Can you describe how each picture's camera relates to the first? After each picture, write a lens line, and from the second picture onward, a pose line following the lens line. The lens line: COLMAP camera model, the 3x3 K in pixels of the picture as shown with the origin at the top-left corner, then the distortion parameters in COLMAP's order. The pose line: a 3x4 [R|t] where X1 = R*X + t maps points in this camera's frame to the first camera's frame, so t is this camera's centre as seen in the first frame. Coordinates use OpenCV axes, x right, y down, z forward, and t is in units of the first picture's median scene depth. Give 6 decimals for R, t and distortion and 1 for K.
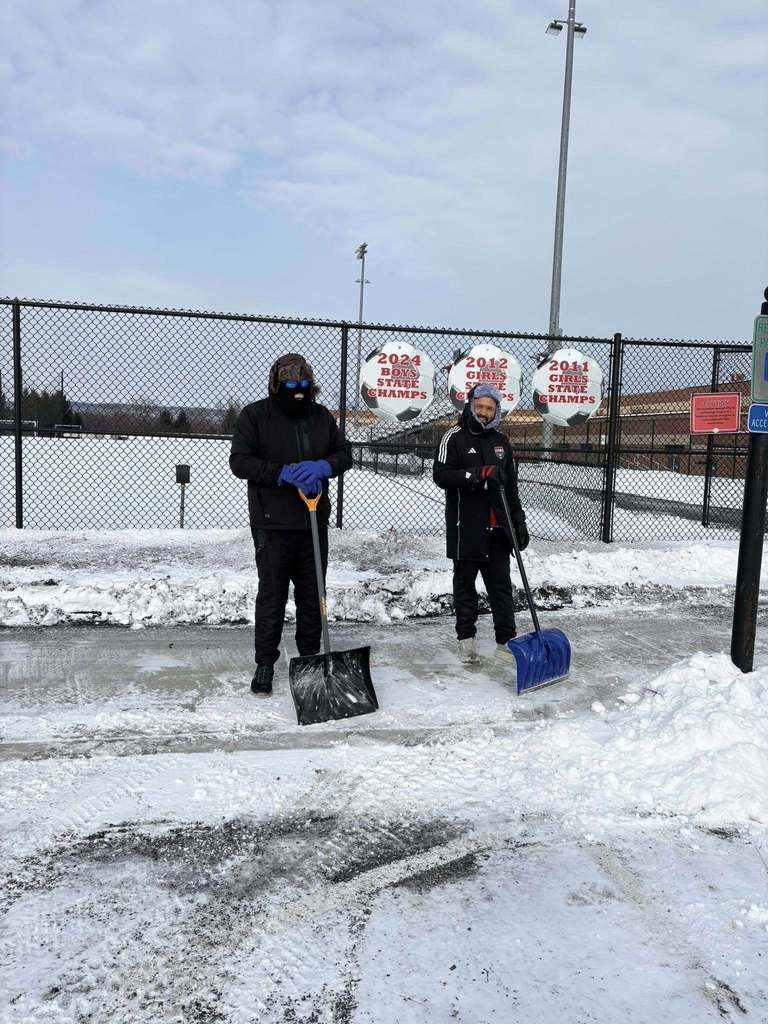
lens RADIAL K [[743.4, 0, 384.0], [0, 743.4, 512.0], [0, 0, 1]] dist [0.008628, 0.006200]
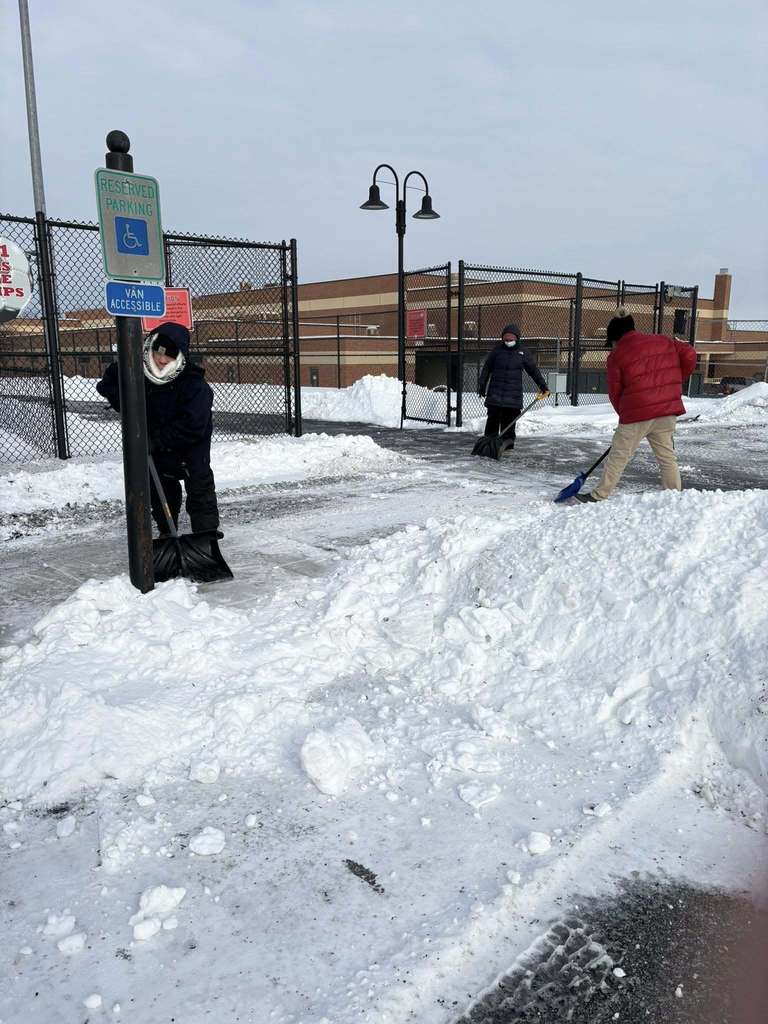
lens RADIAL K [[694.0, 0, 384.0], [0, 694.0, 512.0], [0, 0, 1]] dist [0.002251, 0.002053]
pose [[0.846385, -0.143146, 0.512974, 0.234053], [0.078936, 0.986280, 0.144983, 0.016747], [-0.526690, -0.082219, 0.846072, 0.116816]]
